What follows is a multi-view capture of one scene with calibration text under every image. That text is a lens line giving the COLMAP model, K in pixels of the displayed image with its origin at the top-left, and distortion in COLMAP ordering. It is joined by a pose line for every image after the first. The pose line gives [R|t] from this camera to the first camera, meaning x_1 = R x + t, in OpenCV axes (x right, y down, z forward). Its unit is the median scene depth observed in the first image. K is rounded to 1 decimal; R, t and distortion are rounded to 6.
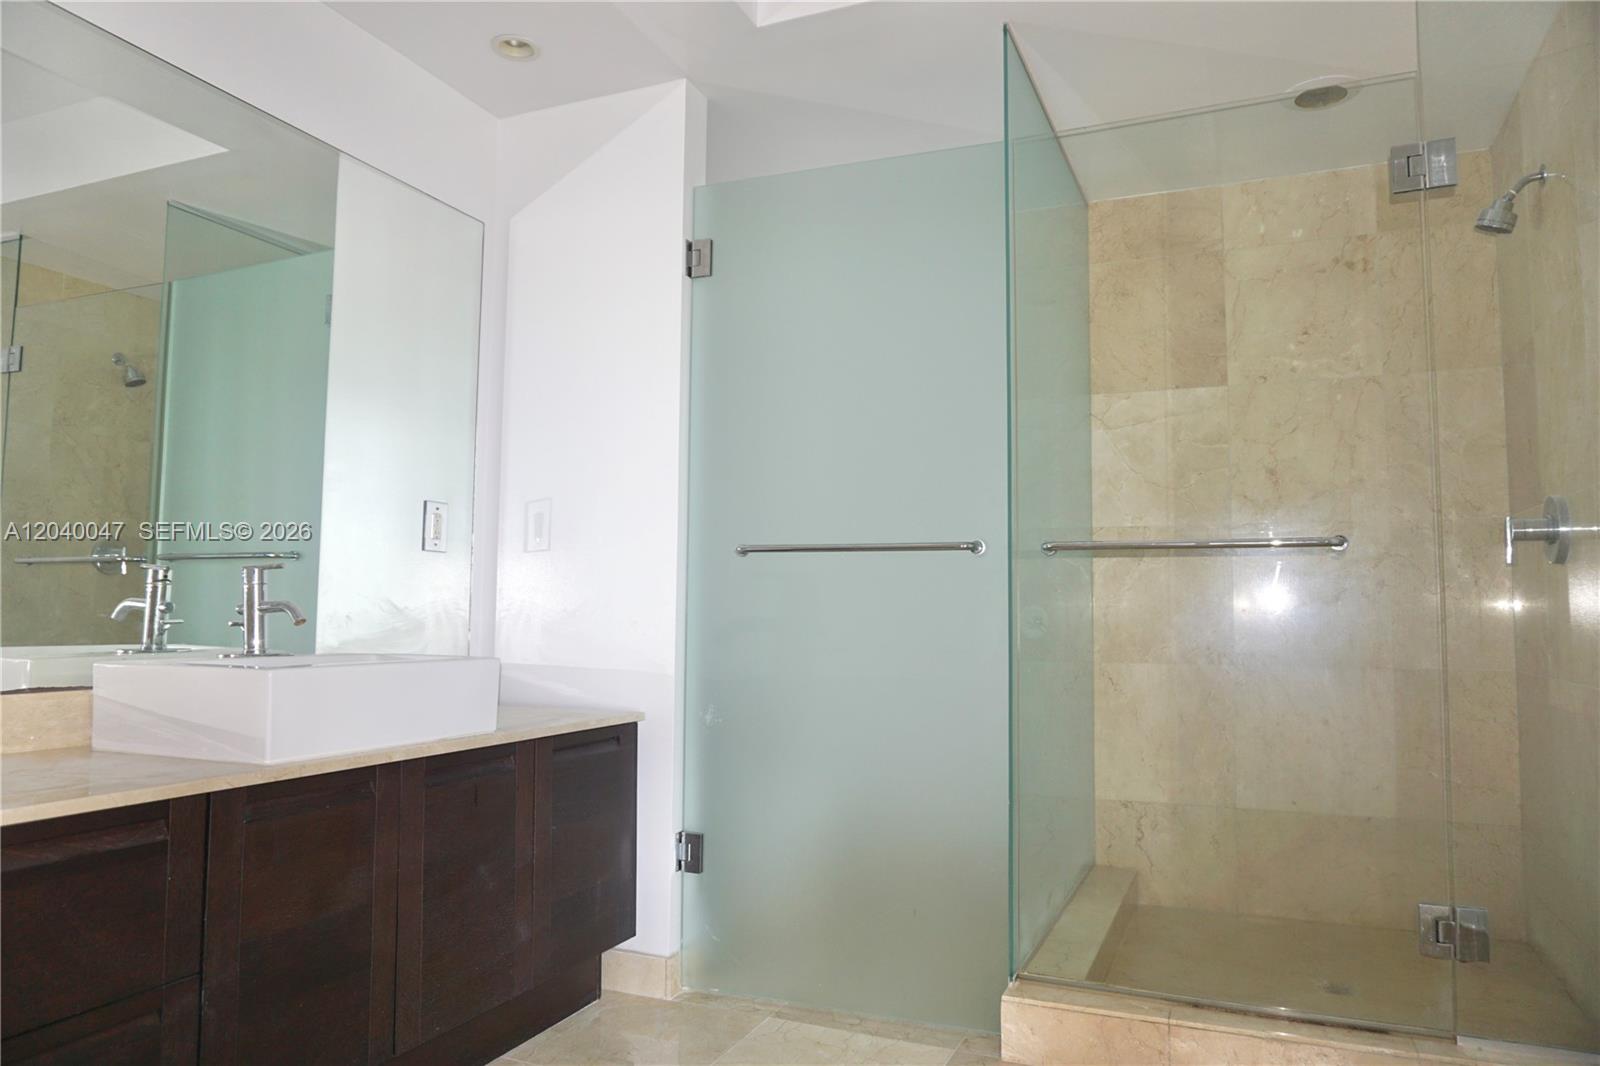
lens RADIAL K [[1083.1, 0, 864.6], [0, 1083.1, 536.6], [0, 0, 1]] dist [-0.073437, 0.035231]
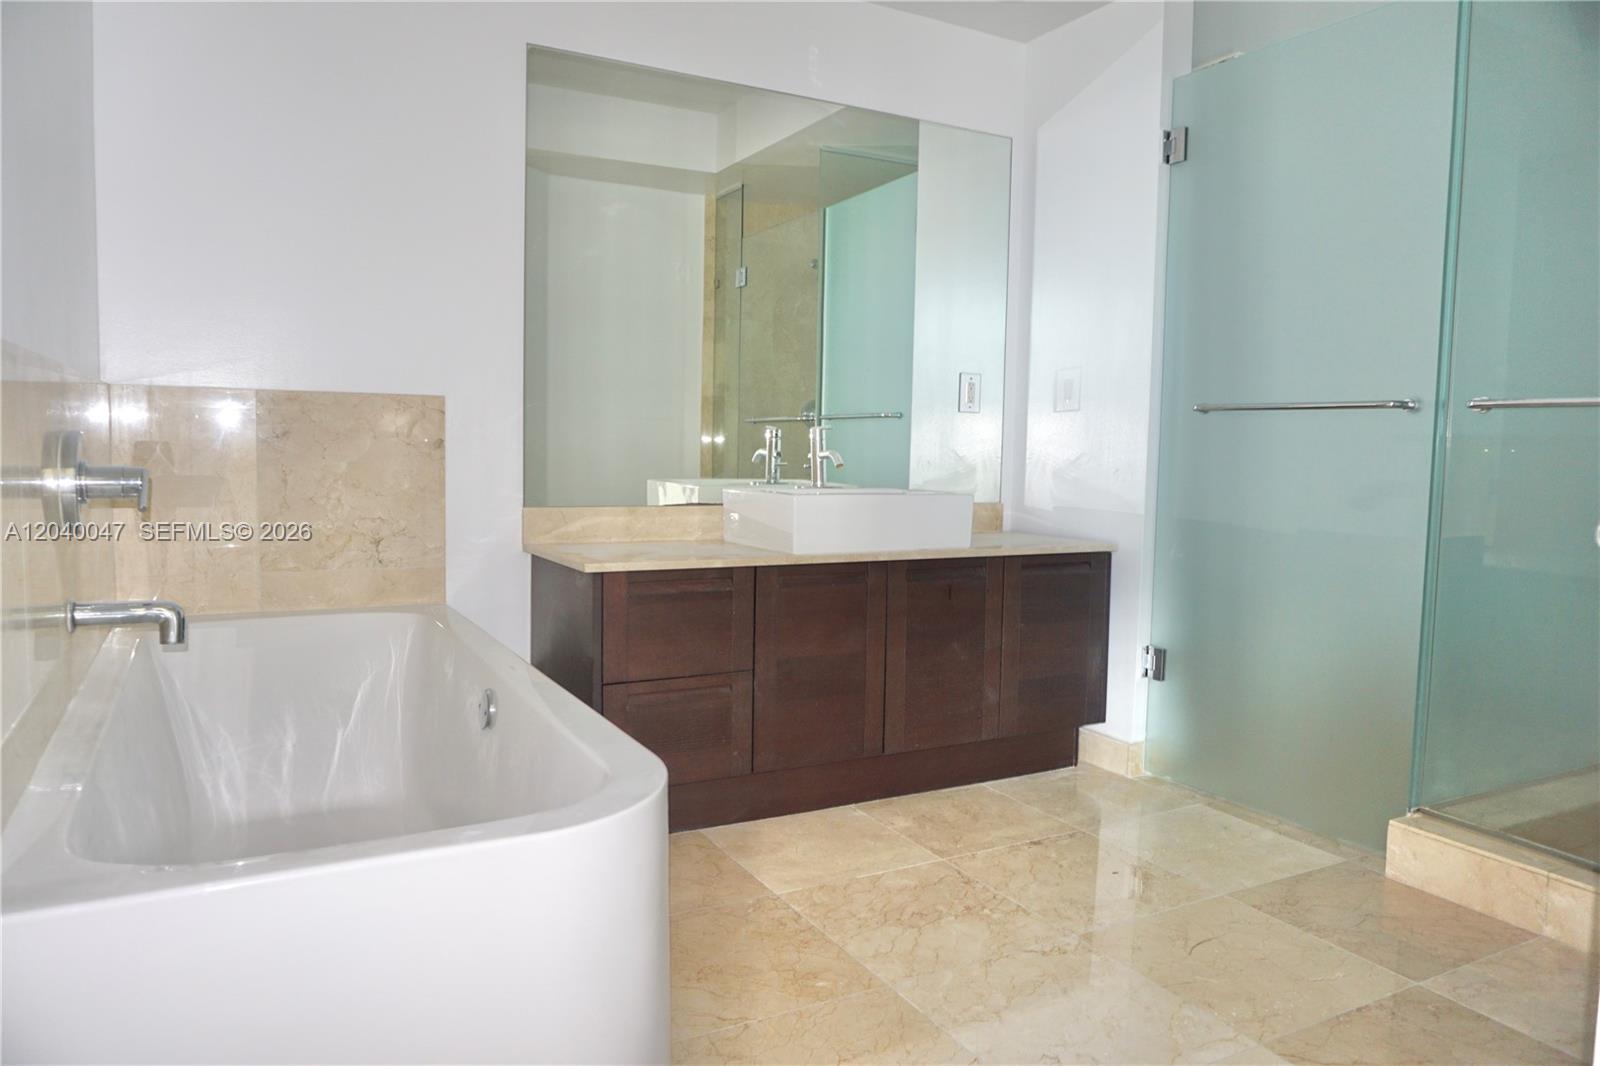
lens RADIAL K [[1076.5, 0, 803.5], [0, 1076.5, 571.9], [0, 0, 1]] dist [-0.102710, 0.001942]
pose [[0.767775, 0.077749, -0.635985, 0.301311], [0.034261, 0.986208, 0.161924, -0.013025], [0.639803, -0.146111, 0.754522, -0.138704]]
